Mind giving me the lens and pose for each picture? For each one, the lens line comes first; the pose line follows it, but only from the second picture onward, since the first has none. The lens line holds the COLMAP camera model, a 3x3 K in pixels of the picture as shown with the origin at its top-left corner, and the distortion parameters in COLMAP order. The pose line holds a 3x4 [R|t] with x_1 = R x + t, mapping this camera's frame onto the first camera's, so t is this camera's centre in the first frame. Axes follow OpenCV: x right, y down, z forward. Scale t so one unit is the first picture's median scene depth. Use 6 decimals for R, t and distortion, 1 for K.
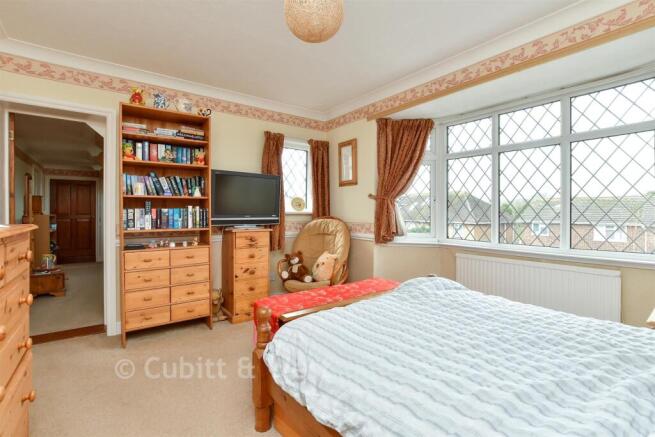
lens RADIAL K [[304.5, 0, 325.3], [0, 304.5, 214.5], [0, 0, 1]] dist [-0.000903, -0.000338]
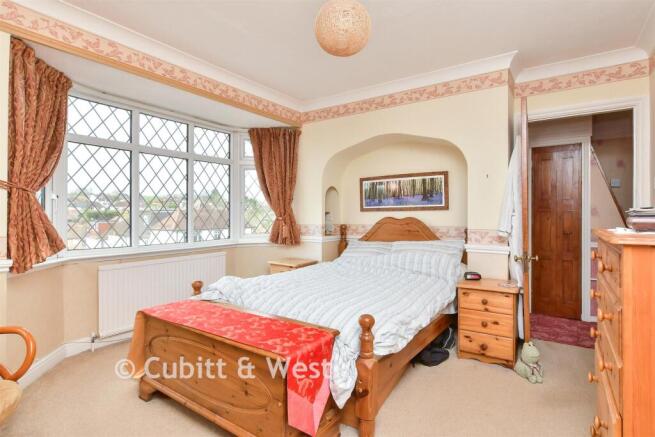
lens RADIAL K [[339.3, 0, 324.6], [0, 339.3, 214.3], [0, 0, 1]] dist [-0.000296, 0.000370]
pose [[-0.304055, -0.002947, 0.952650, -0.651955], [0.009564, 0.999935, 0.006145, -0.008779], [-0.952607, 0.010980, -0.304007, 0.806500]]
